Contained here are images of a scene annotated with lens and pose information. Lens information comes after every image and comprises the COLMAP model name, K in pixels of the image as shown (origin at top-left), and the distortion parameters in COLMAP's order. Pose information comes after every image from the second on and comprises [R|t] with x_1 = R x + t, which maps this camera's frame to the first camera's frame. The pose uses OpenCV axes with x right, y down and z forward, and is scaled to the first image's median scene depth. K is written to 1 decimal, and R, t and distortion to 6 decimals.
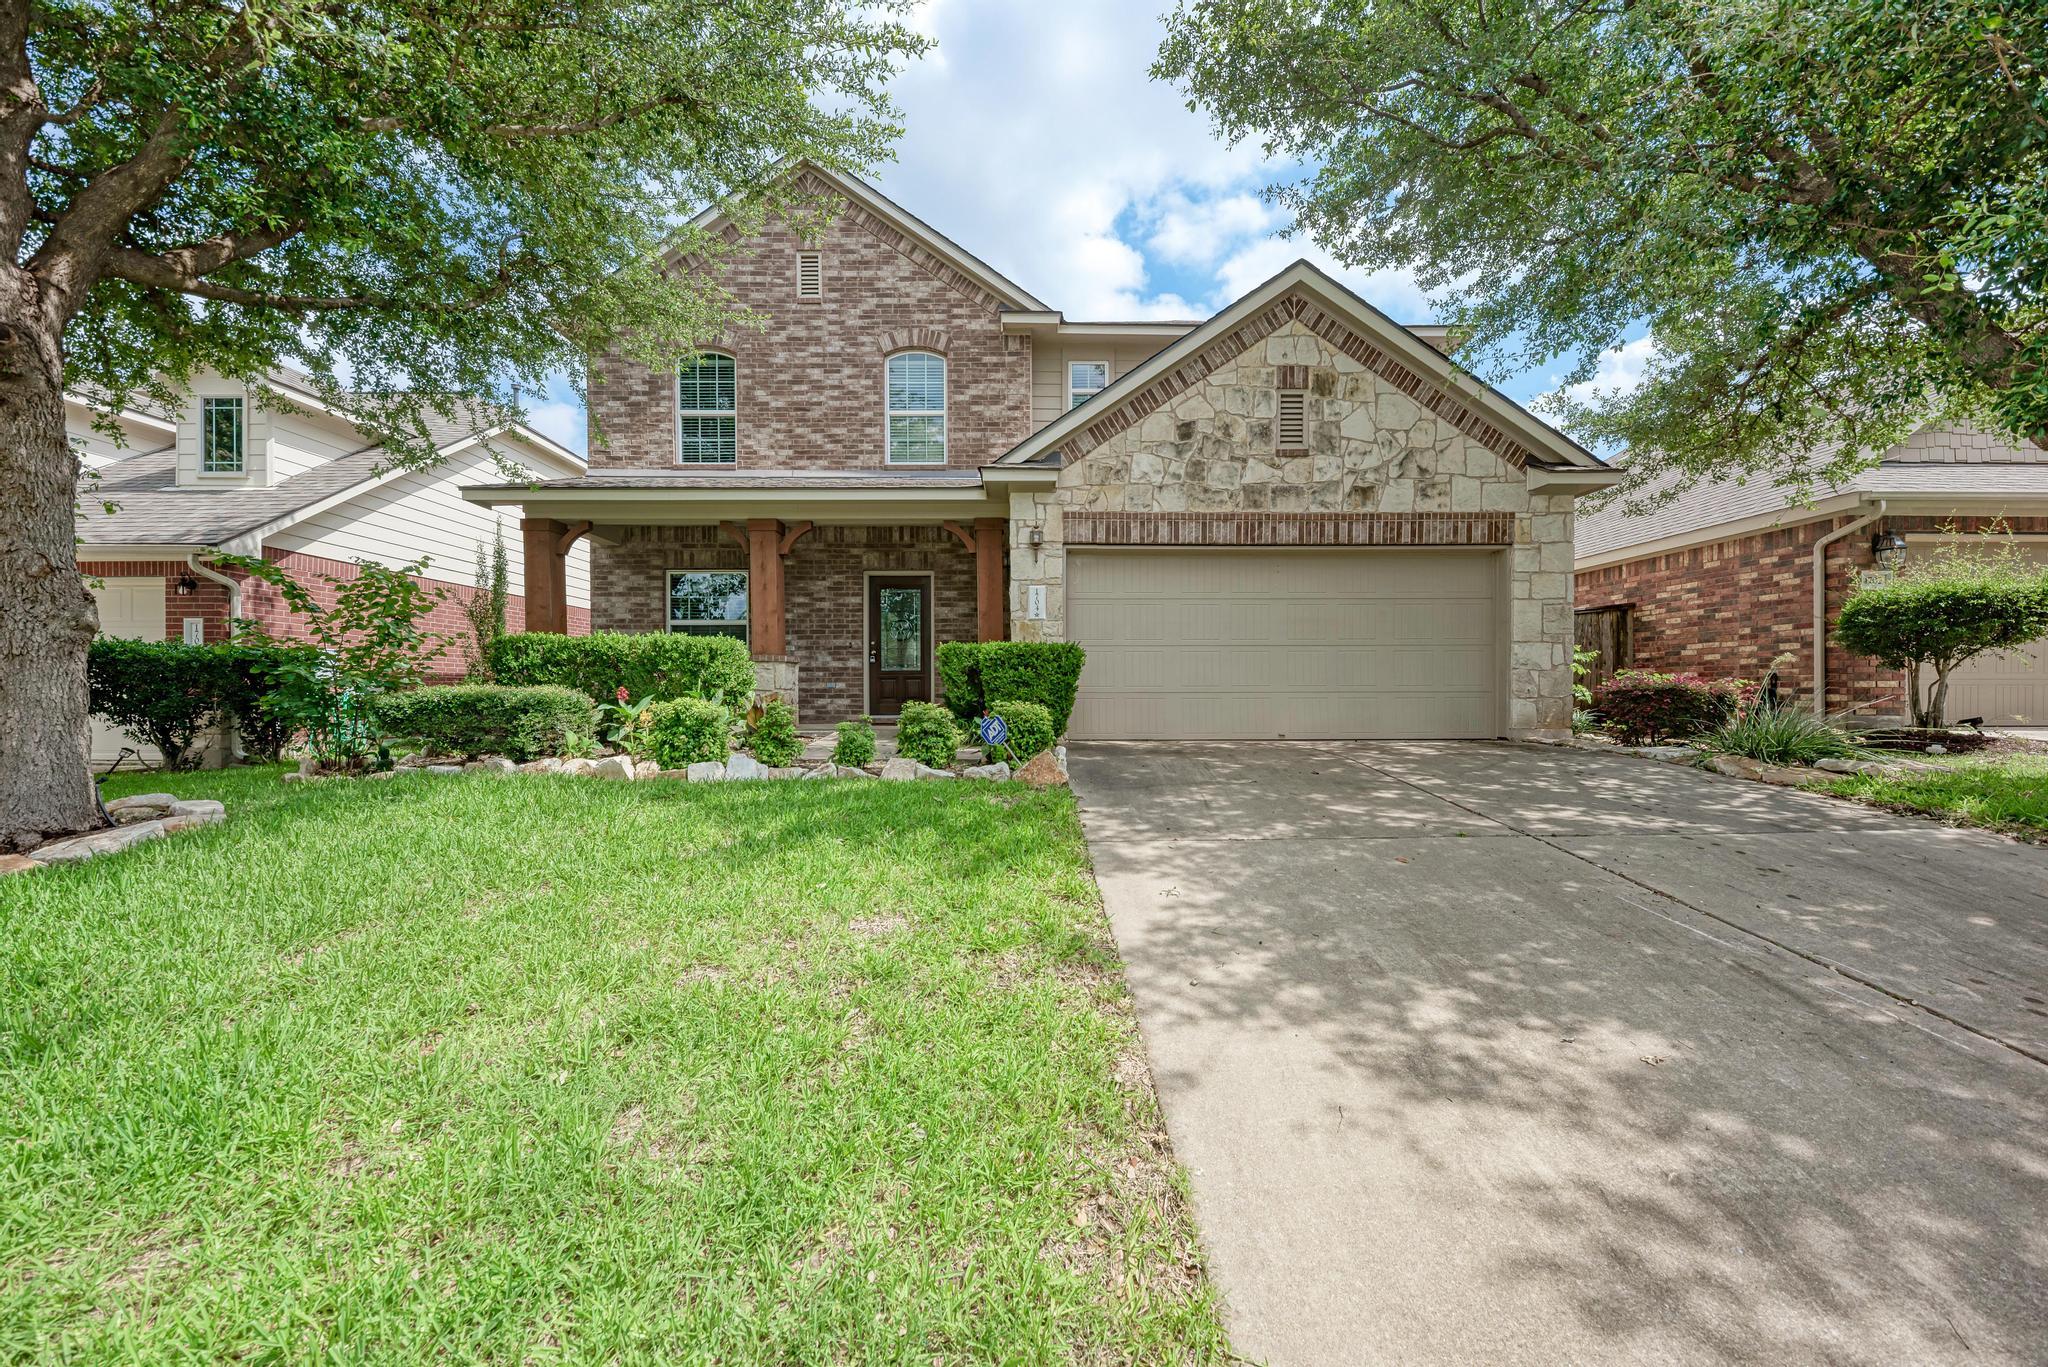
lens RADIAL K [[745.4, 0, 1026.7], [0, 745.4, 696.6], [0, 0, 1]] dist [0.015488, -0.007038]
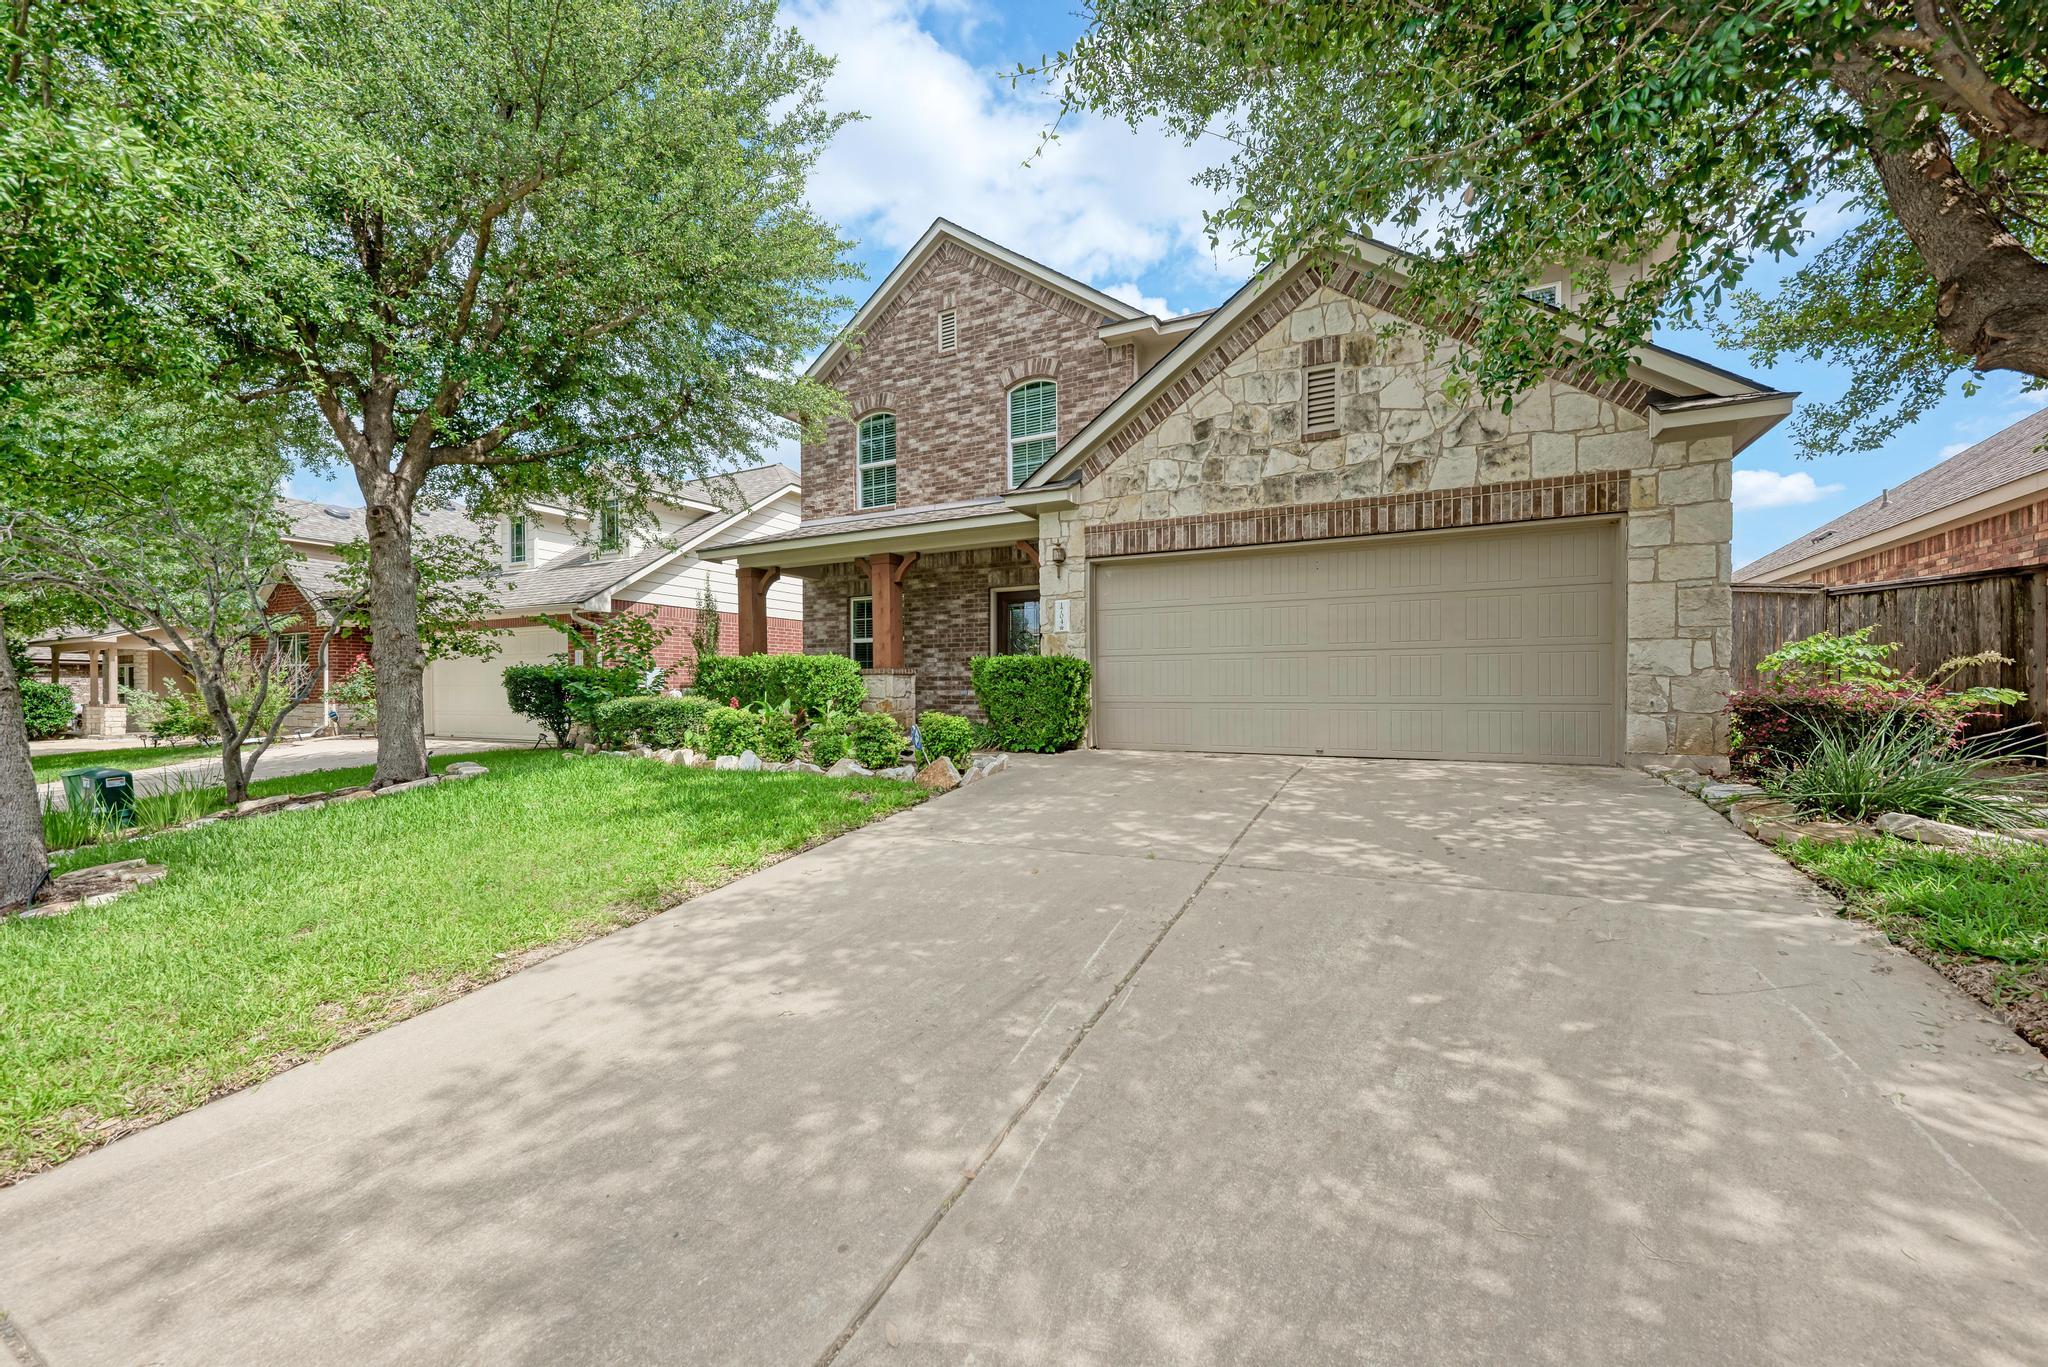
lens RADIAL K [[784.1, 0, 1027.4], [0, 784.1, 696.3], [0, 0, 1]] dist [0.010822, -0.000017]
pose [[0.884658, 0.002686, -0.466233, 0.484520], [-0.002164, 0.999996, 0.001655, -0.015257], [0.466236, -0.000455, 0.884661, 0.003910]]
